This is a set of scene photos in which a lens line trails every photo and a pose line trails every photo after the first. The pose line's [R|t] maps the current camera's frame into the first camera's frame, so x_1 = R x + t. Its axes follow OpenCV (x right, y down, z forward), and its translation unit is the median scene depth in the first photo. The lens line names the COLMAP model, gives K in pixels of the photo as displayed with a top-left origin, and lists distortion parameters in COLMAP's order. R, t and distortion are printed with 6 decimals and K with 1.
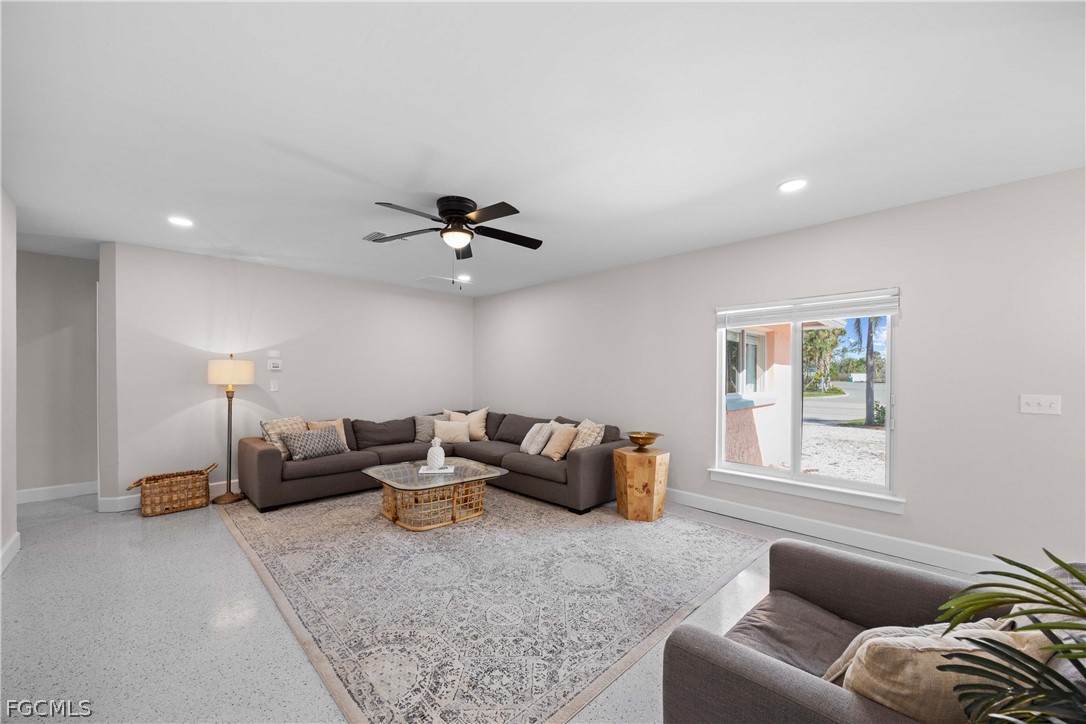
lens RADIAL K [[411.4, 0, 543.3], [0, 411.4, 379.8], [0, 0, 1]] dist [0.000627, 0.000026]
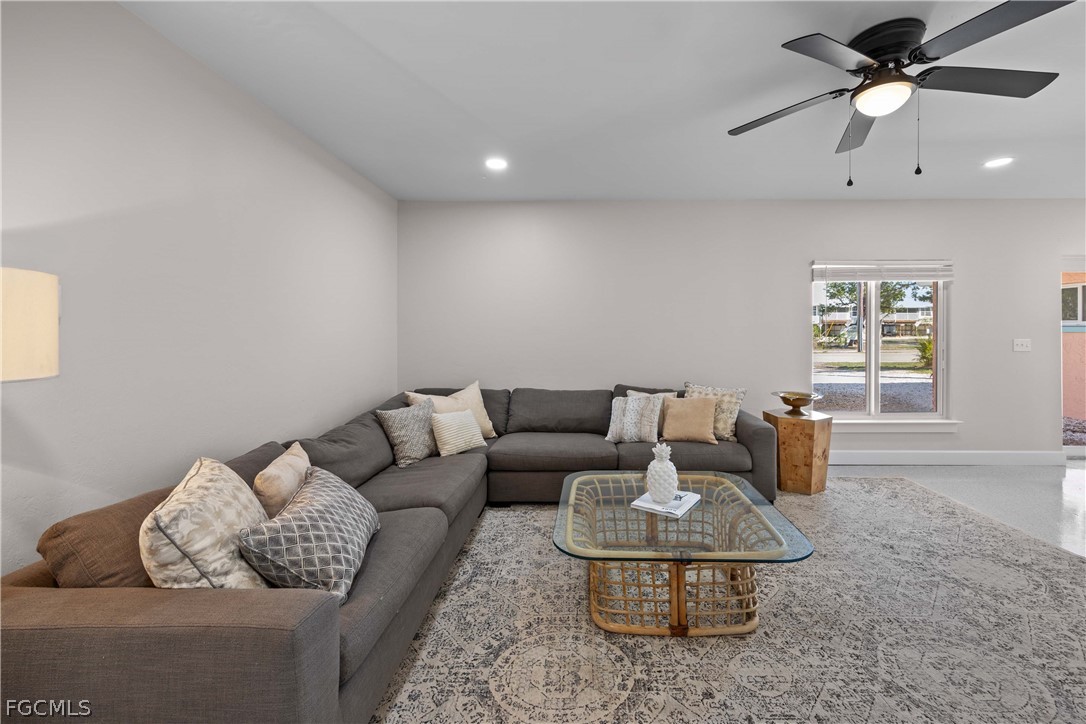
lens RADIAL K [[426.3, 0, 571.2], [0, 426.3, 331.9], [0, 0, 1]] dist [-0.000829, -0.000104]
pose [[0.712128, -0.011657, 0.701952, -0.761571], [0.012159, 0.999917, 0.004271, -0.012421], [-0.701944, 0.005494, 0.712211, 0.698031]]
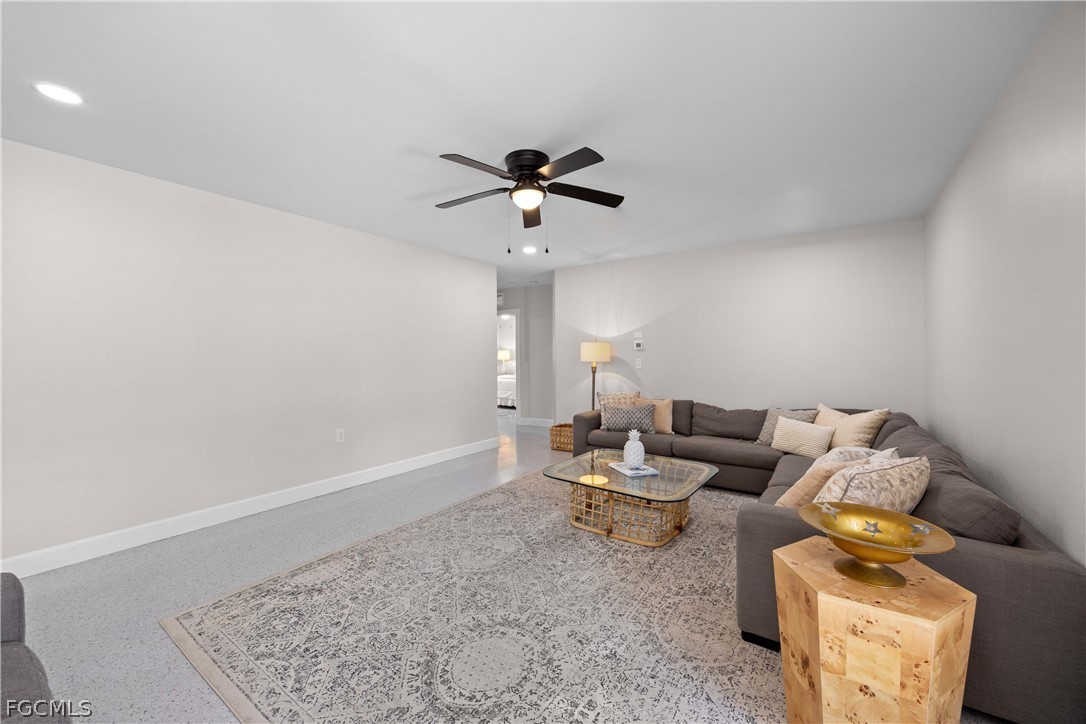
lens RADIAL K [[419.5, 0, 541.7], [0, 419.5, 357.2], [0, 0, 1]] dist [-0.000616, -0.000063]
pose [[0.185832, -0.002458, -0.982578, 0.532748], [-0.003945, 0.999987, -0.003248, 0.002905], [0.982574, 0.004480, 0.185820, 0.684923]]
